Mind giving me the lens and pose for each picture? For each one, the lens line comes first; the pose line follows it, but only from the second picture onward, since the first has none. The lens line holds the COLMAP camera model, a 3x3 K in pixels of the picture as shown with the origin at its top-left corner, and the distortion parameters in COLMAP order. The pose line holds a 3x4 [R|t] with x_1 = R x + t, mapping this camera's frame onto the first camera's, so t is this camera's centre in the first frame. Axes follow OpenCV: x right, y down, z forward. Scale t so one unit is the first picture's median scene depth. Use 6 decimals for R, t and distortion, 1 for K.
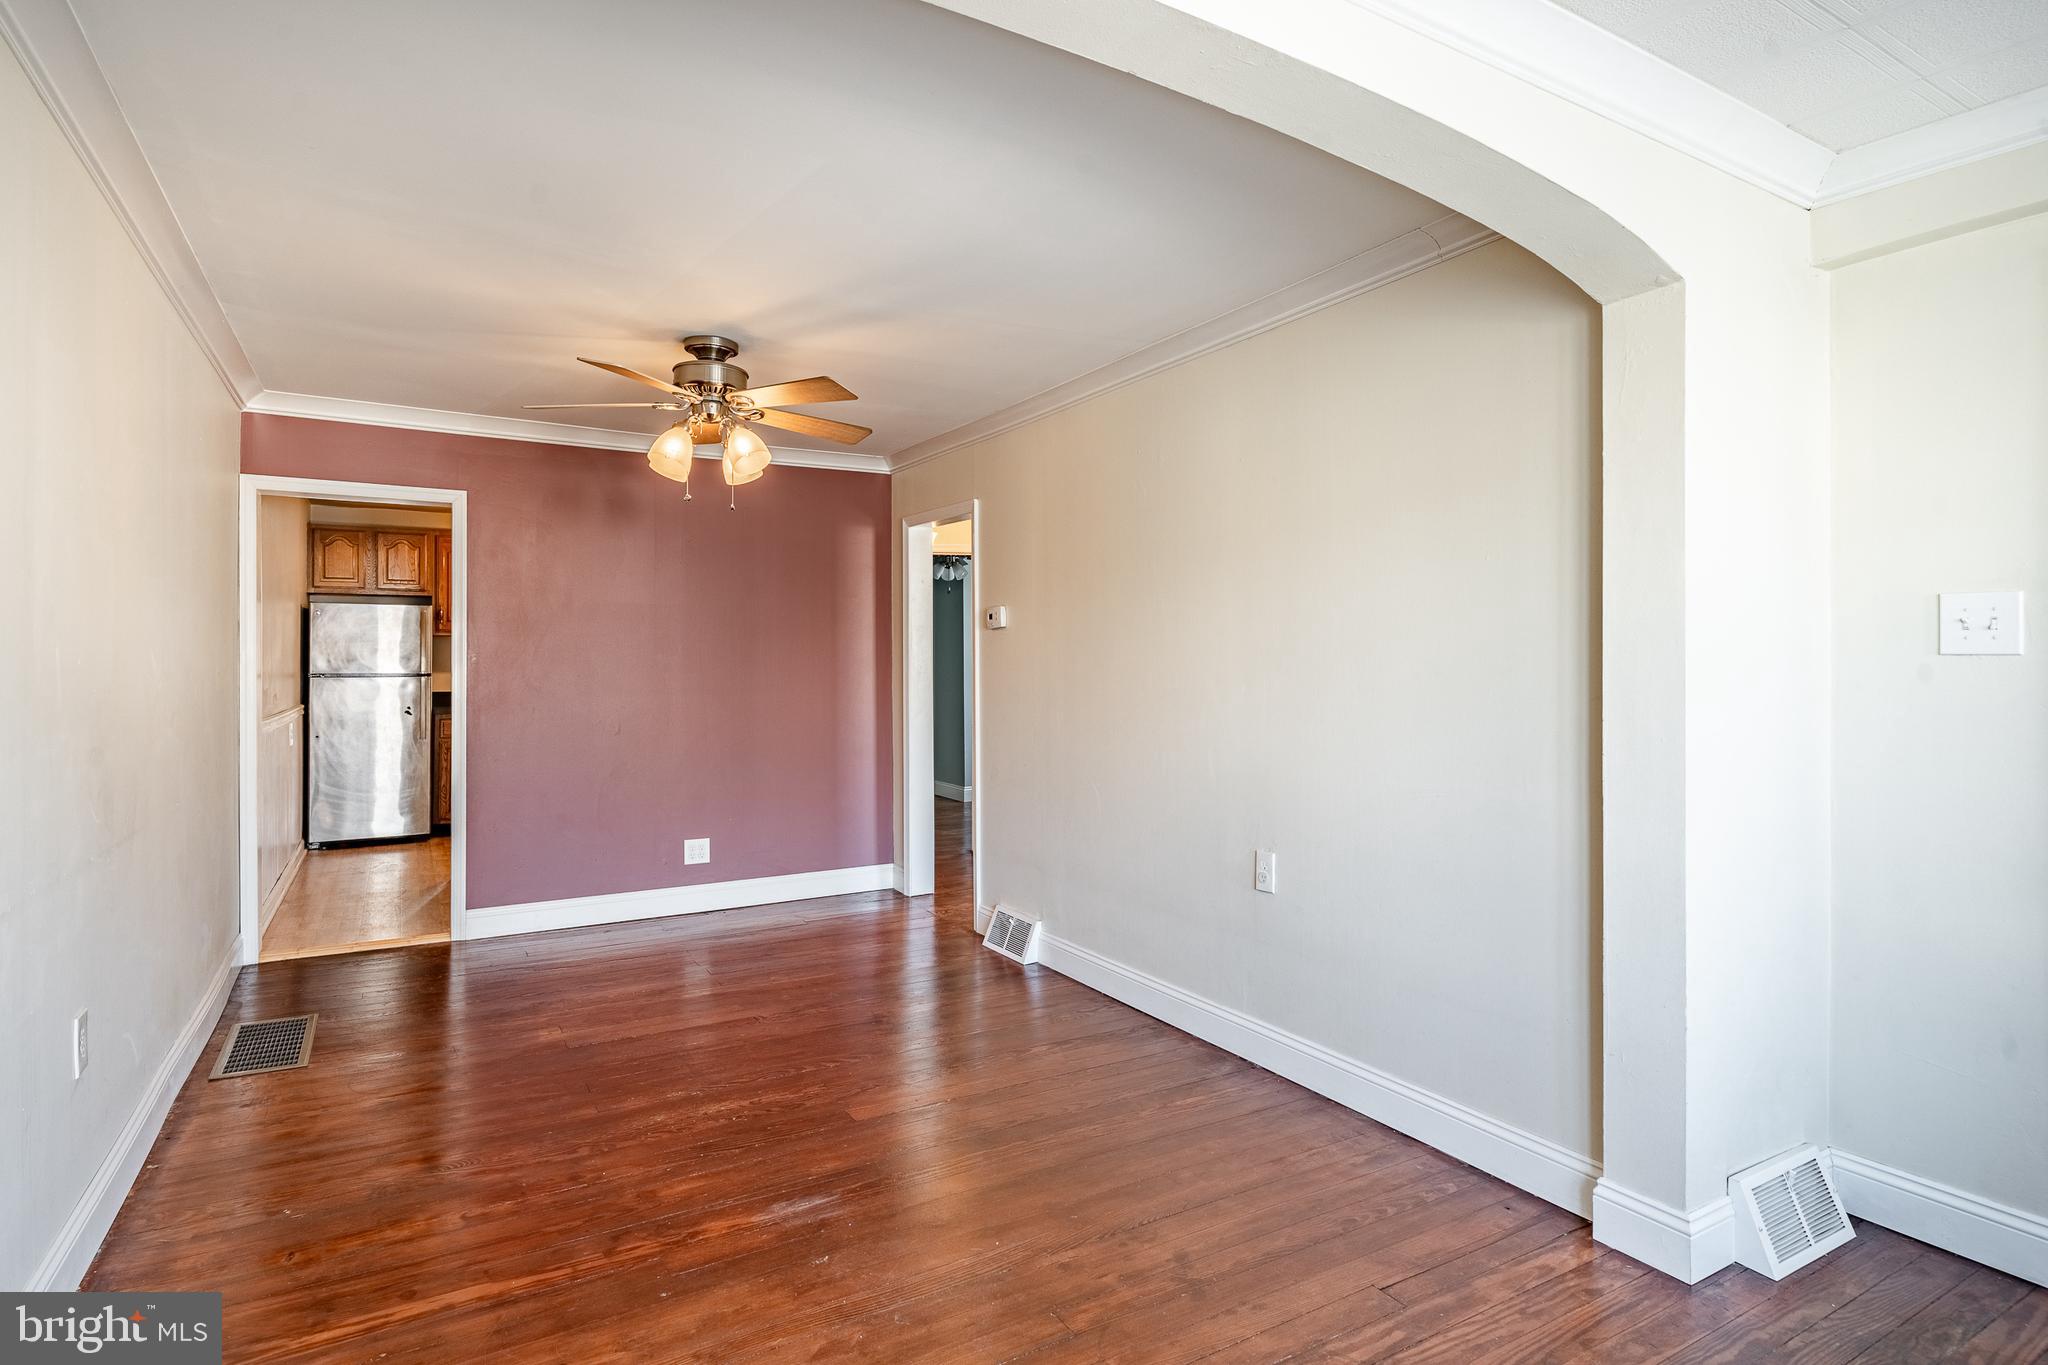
lens RADIAL K [[1024.1, 0, 1058.7], [0, 1024.1, 673.9], [0, 0, 1]] dist [0.034311, 0.004291]
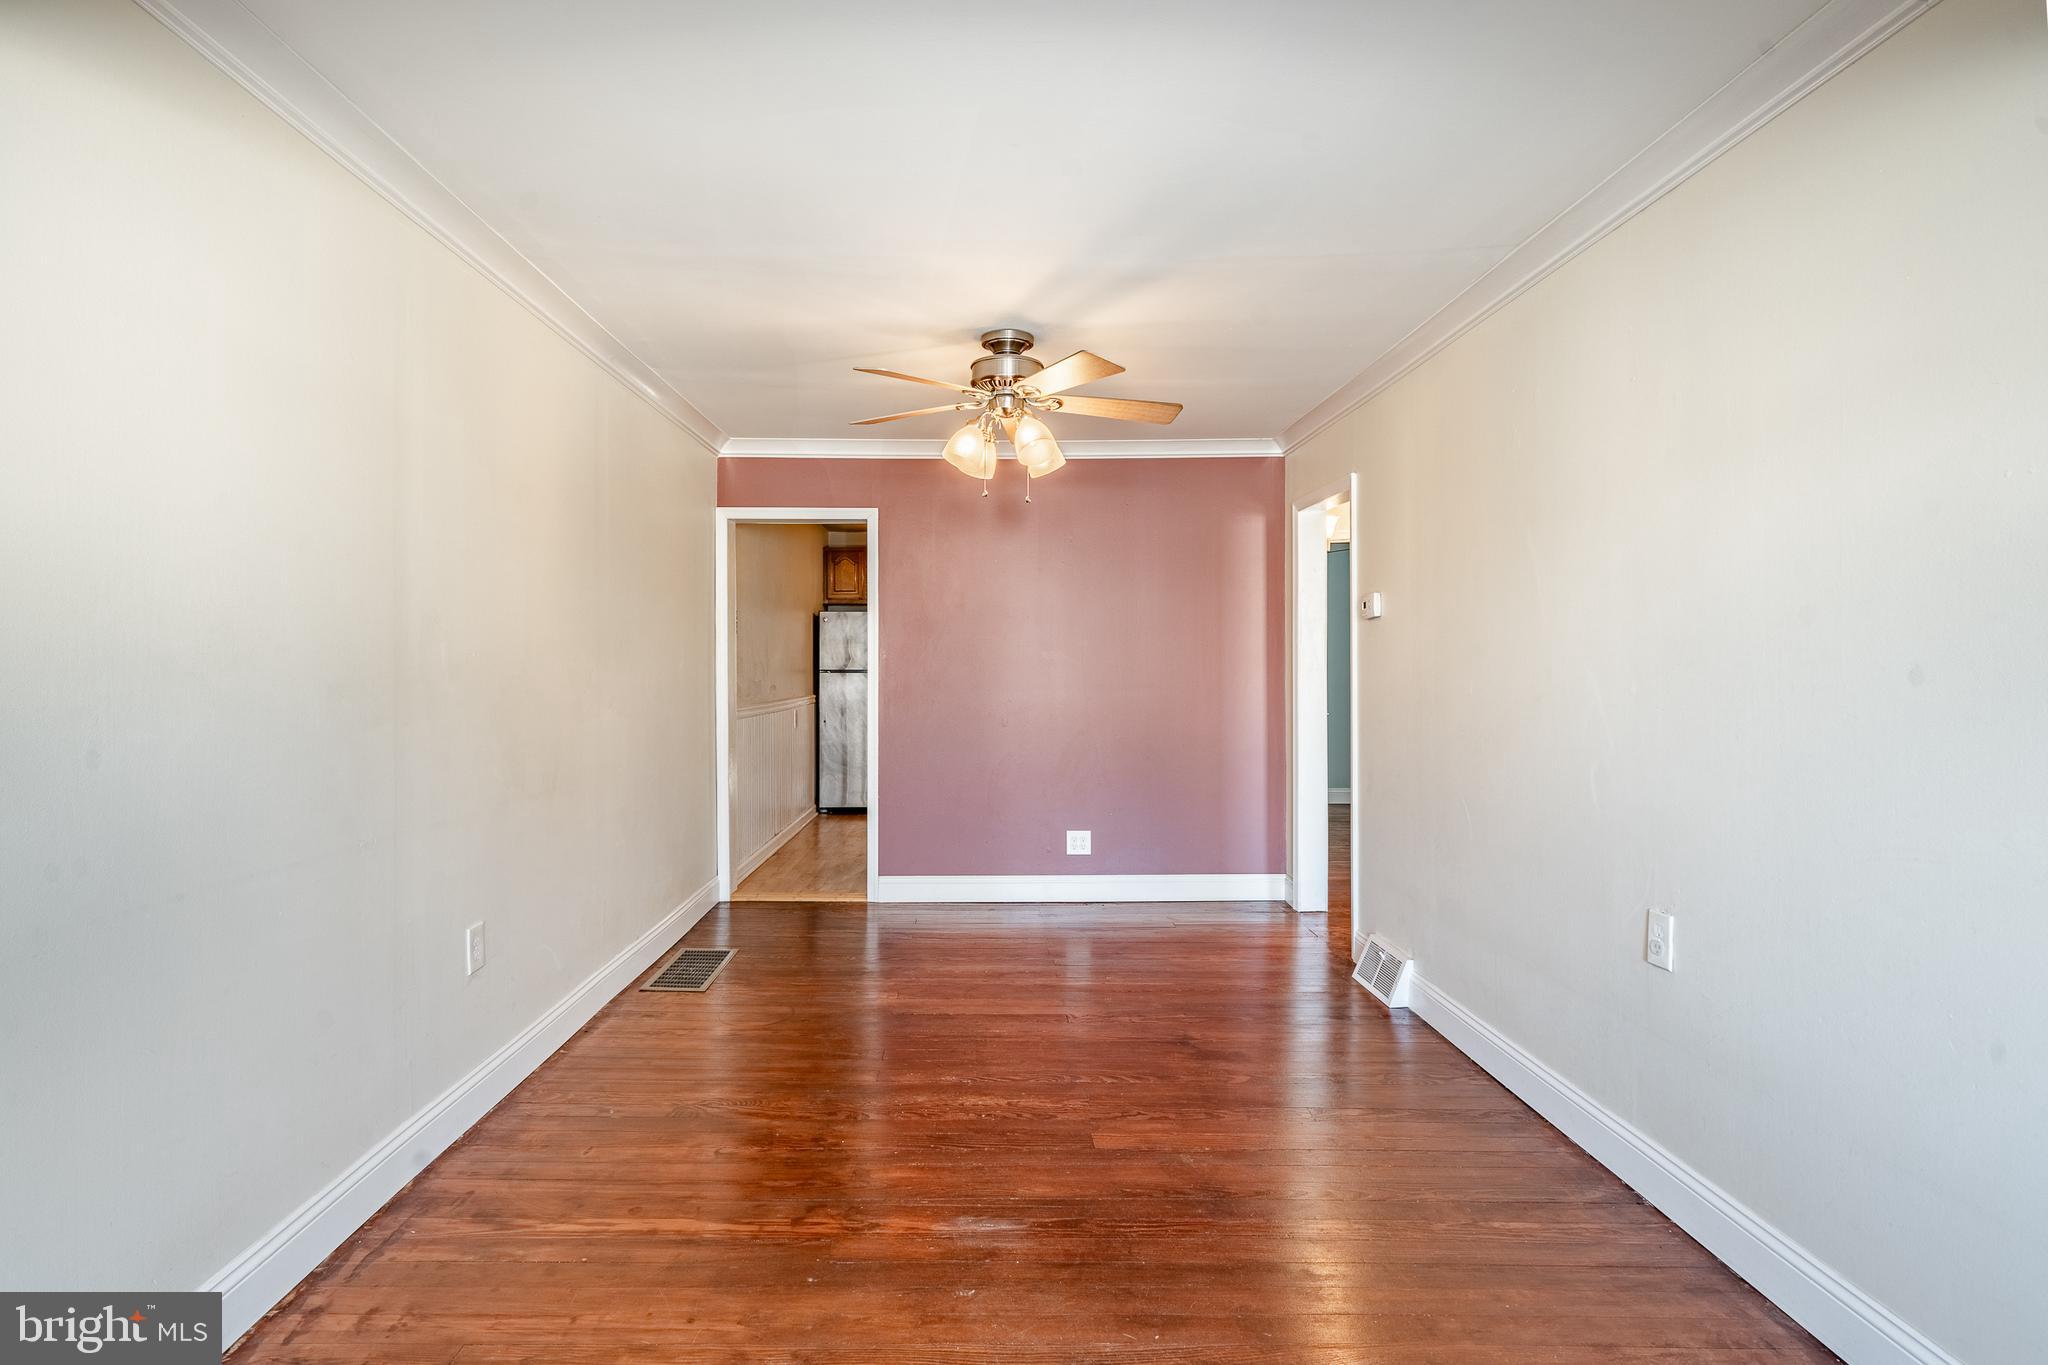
lens RADIAL K [[1024.1, 0, 1044.4], [0, 1024.1, 679.0], [0, 0, 1]] dist [0.034311, 0.004291]
pose [[0.870763, 0.006687, -0.491657, 0.180595], [-0.004262, 0.999973, 0.006052, 0.004862], [0.491684, -0.003175, 0.870768, 0.141111]]
